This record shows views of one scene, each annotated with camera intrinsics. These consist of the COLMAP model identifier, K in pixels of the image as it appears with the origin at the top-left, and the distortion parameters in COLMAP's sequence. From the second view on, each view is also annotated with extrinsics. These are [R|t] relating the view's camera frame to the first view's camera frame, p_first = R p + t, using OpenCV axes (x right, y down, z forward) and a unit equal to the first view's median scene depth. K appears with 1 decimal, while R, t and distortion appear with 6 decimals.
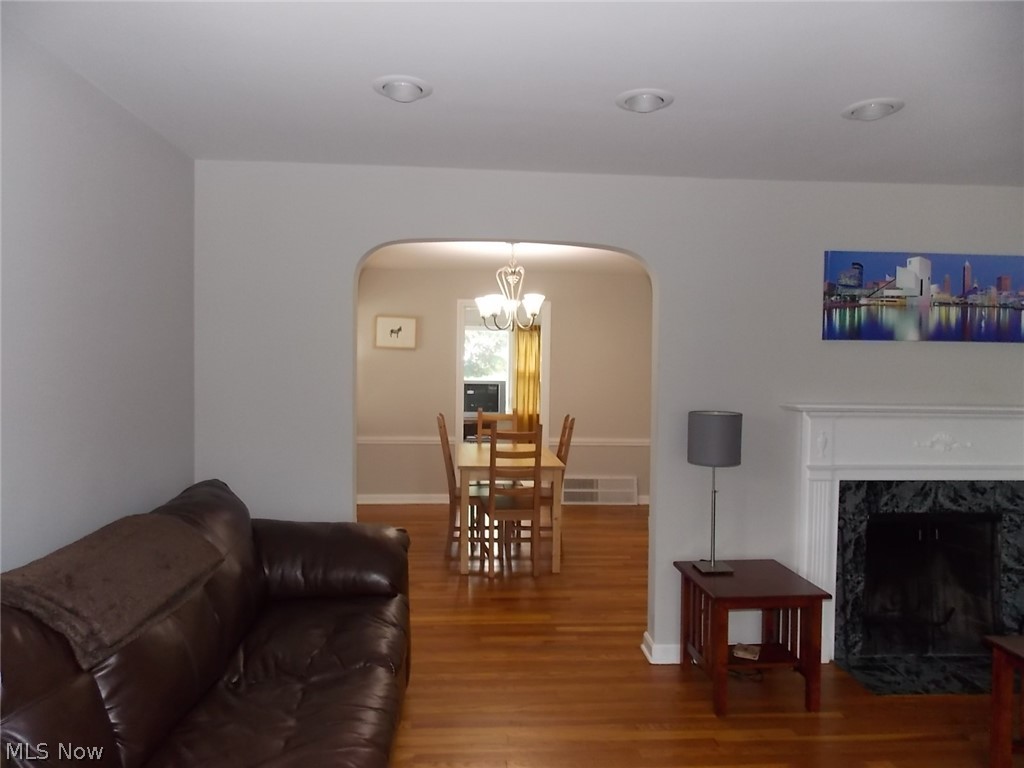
lens RADIAL K [[673.9, 0, 509.8], [0, 673.9, 376.1], [0, 0, 1]] dist [0.004102, -0.001846]
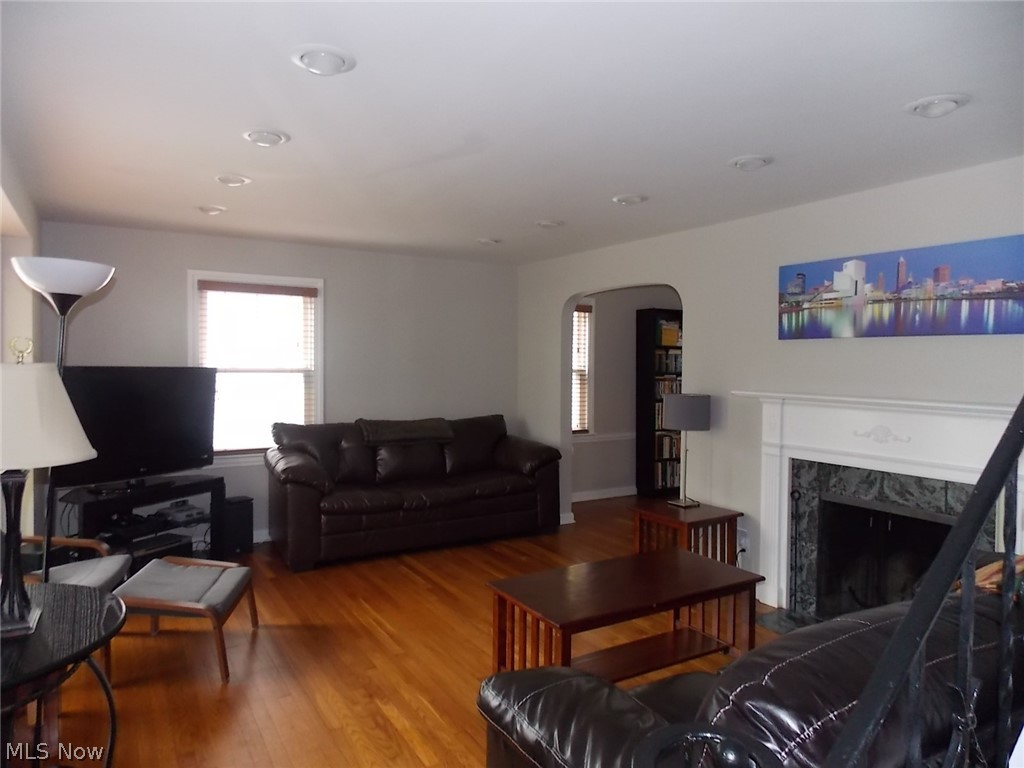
lens RADIAL K [[673.9, 0, 511.6], [0, 673.9, 378.0], [0, 0, 1]] dist [0.004102, -0.001846]
pose [[0.450660, 0.014503, -0.892578, 1.319905], [-0.021890, 0.999747, 0.005192, 0.018844], [0.892427, 0.017199, 0.450864, 0.025240]]
